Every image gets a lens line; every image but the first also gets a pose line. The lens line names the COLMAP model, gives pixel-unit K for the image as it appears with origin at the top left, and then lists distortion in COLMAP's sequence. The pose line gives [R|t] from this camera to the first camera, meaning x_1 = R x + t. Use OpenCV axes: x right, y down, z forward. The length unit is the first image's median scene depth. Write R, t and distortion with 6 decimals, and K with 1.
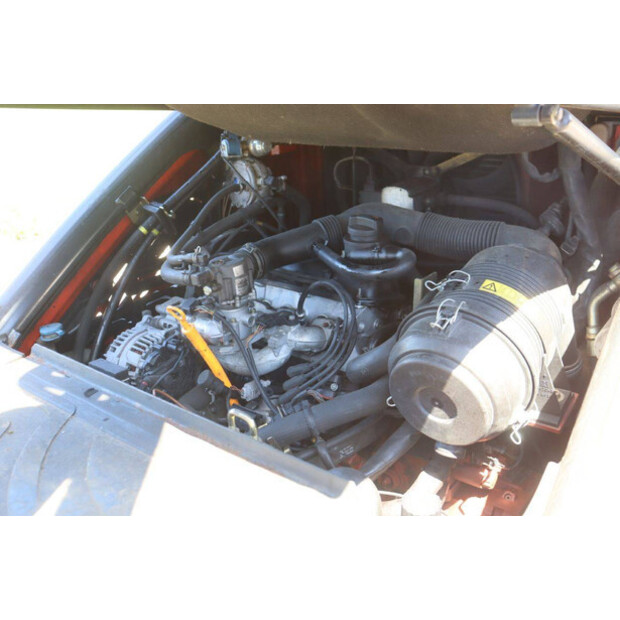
lens RADIAL K [[831.9, 0, 310.0], [0, 831.9, 310.0], [0, 0, 1]] dist [-0.003560, -0.013954]
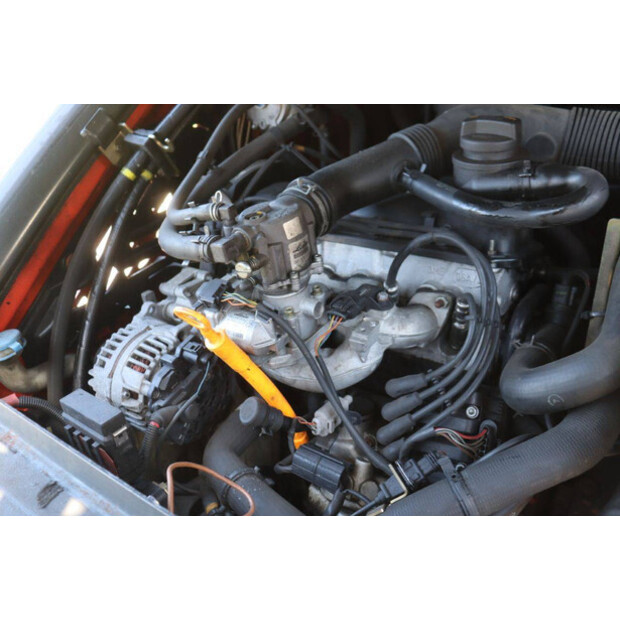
lens RADIAL K [[580.6, 0, 310.0], [0, 580.6, 310.0], [0, 0, 1]] dist [-0.104214, 0.007572]
pose [[0.995201, -0.091243, 0.035345, -0.089471], [0.085192, 0.985651, 0.145718, -0.046727], [-0.048133, -0.142007, 0.988695, 0.575175]]
